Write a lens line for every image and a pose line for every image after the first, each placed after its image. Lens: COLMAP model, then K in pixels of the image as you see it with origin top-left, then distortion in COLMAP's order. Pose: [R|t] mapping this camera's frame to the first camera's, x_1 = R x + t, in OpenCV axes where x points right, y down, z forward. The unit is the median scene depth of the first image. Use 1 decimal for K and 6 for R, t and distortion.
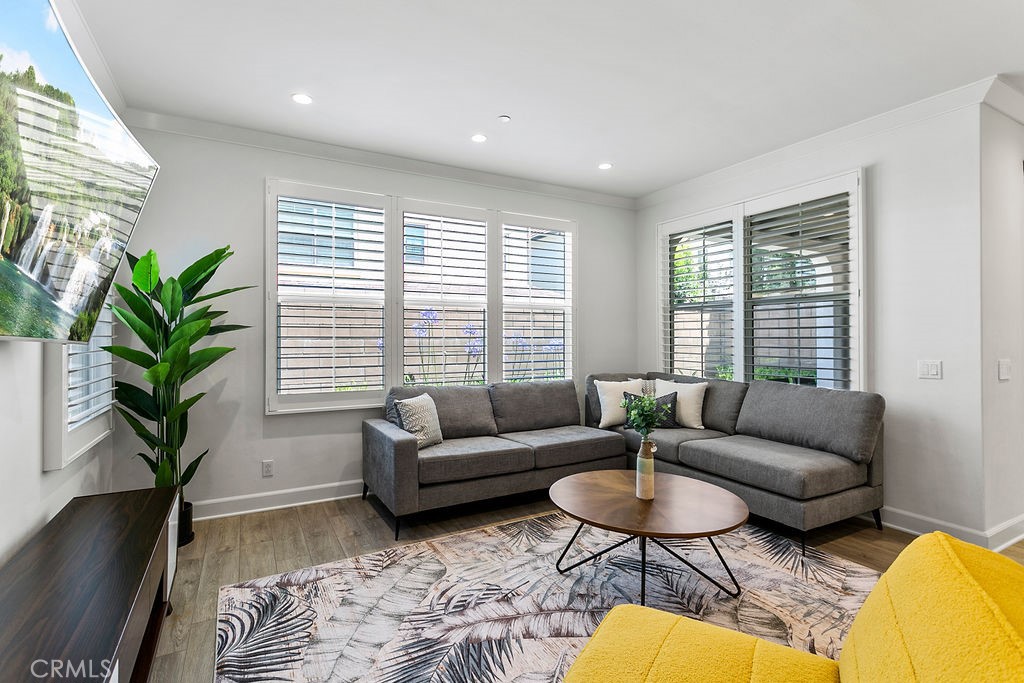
lens RADIAL K [[485.4, 0, 505.8], [0, 485.4, 334.0], [0, 0, 1]] dist [0.000812, 0.002843]
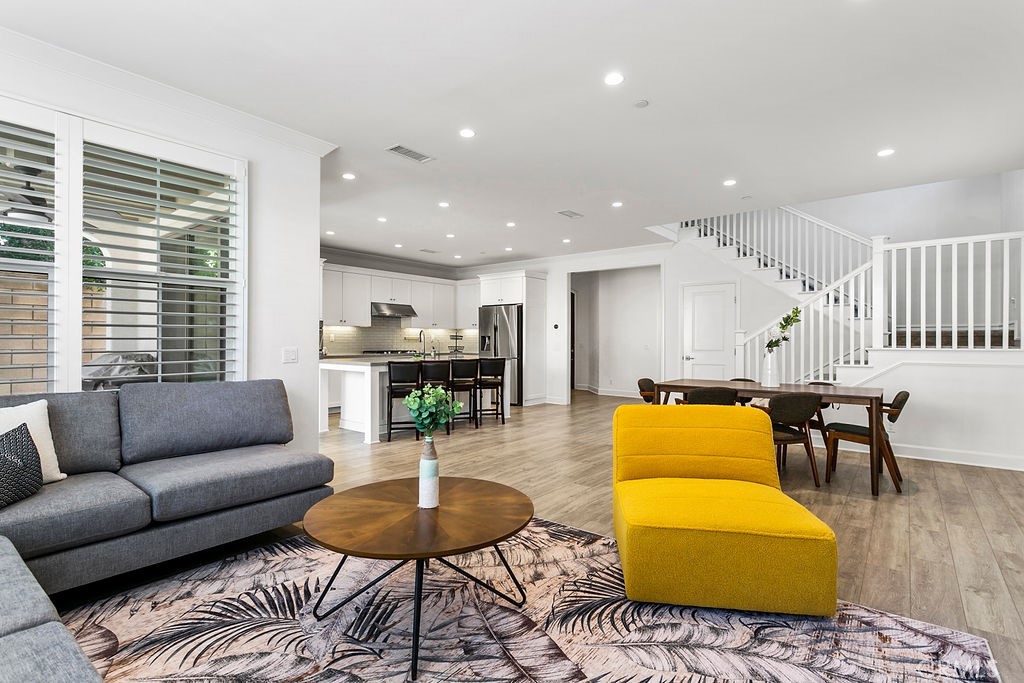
lens RADIAL K [[485.4, 0, 510.0], [0, 485.4, 344.2], [0, 0, 1]] dist [0.000812, 0.002843]
pose [[-0.381097, -0.009355, 0.924488, -0.527914], [-0.007977, 0.999945, 0.006830, 0.038328], [-0.924501, -0.004772, -0.381150, 1.121702]]
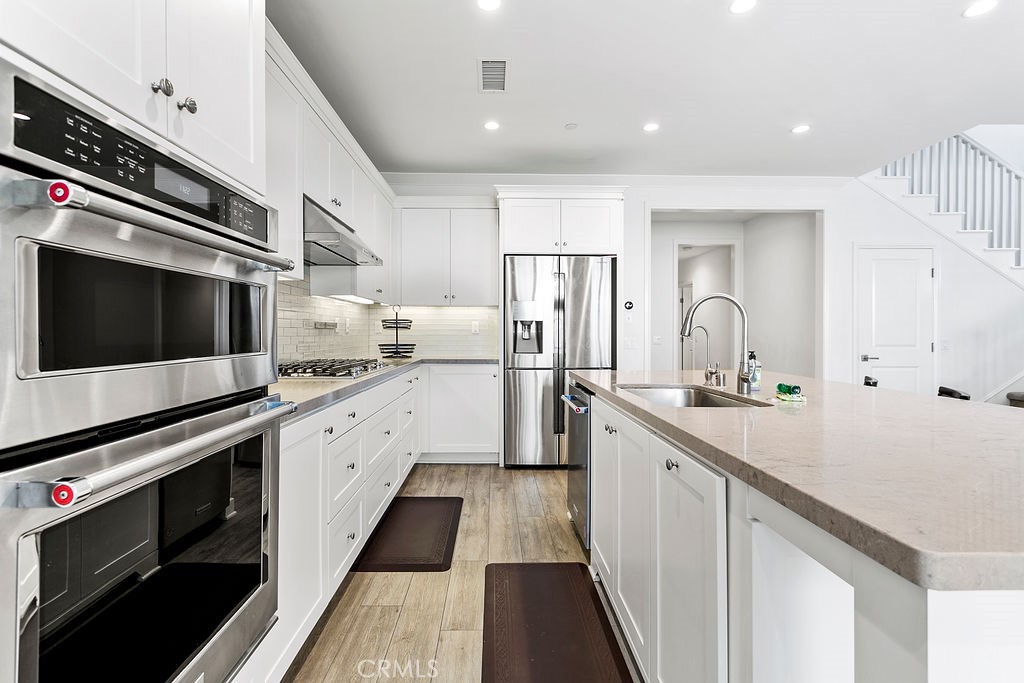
lens RADIAL K [[485.4, 0, 504.2], [0, 485.4, 334.9], [0, 0, 1]] dist [0.000812, 0.002843]
pose [[-0.885132, -0.006438, 0.465295, 2.147822], [-0.006624, 0.999977, 0.001234, 0.048287], [-0.465292, -0.001990, -0.885155, 1.375279]]
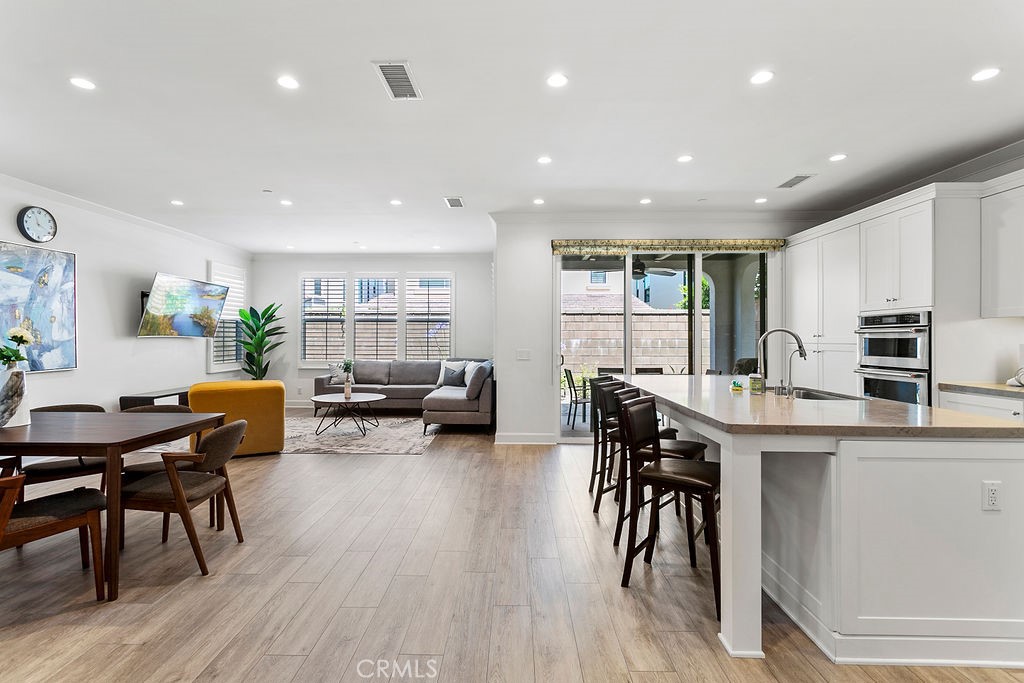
lens RADIAL K [[485.4, 0, 508.1], [0, 485.4, 337.9], [0, 0, 1]] dist [0.000812, 0.002843]
pose [[0.866477, 0.001866, -0.499214, 2.225520], [-0.000020, 0.999993, 0.003702, -0.000002], [0.499218, -0.003198, 0.866471, -0.810041]]
